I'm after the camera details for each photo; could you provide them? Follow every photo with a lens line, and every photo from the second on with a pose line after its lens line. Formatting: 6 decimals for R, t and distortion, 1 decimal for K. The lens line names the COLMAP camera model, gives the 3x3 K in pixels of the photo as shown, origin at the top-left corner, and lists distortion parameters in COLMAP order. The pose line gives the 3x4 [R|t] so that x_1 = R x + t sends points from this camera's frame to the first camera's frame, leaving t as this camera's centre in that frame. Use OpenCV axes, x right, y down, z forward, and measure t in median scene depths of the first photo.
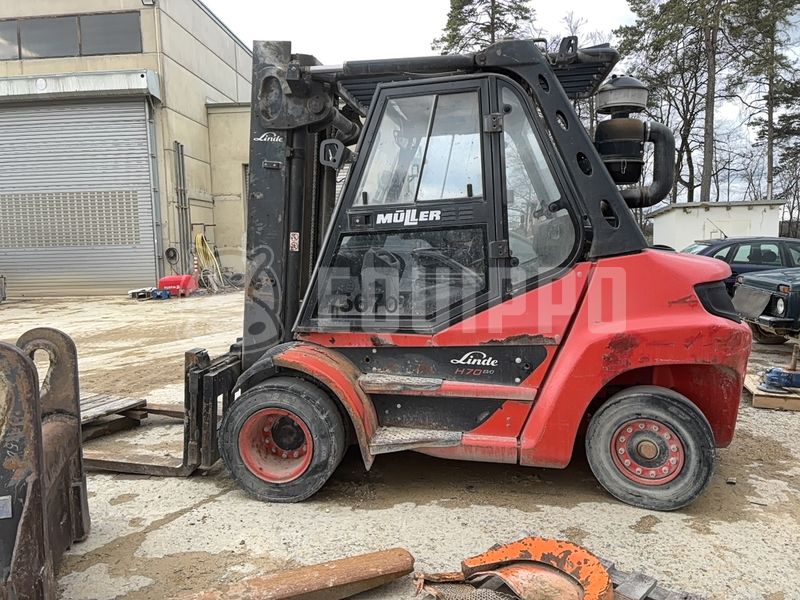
lens RADIAL K [[602.0, 0, 401.0], [0, 602.0, 301.8], [0, 0, 1]] dist [0.059351, -0.070480]
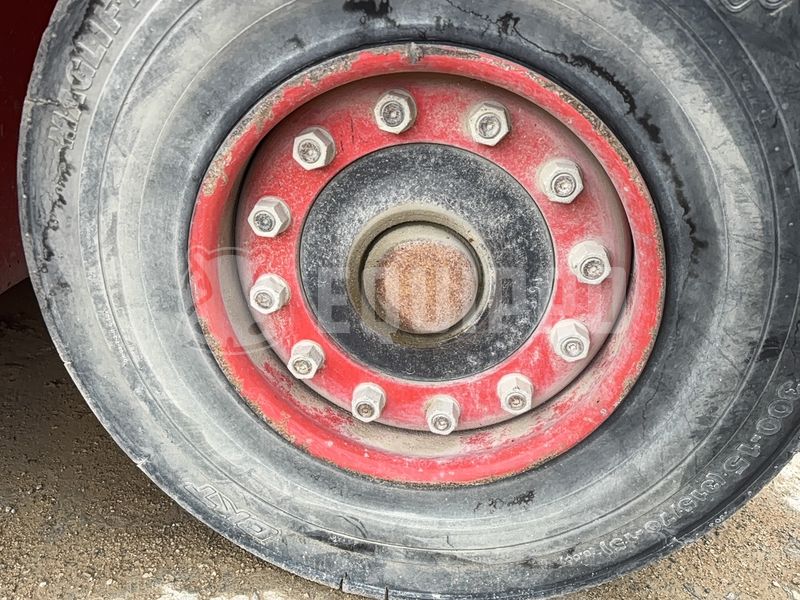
lens RADIAL K [[602.0, 0, 401.0], [0, 602.0, 301.8], [0, 0, 1]] dist [0.059351, -0.070480]
pose [[0.941130, -0.077936, 0.328938, 0.351140], [-0.030988, 0.949074, 0.313526, 0.201843], [-0.336622, -0.305262, 0.890787, 0.866713]]
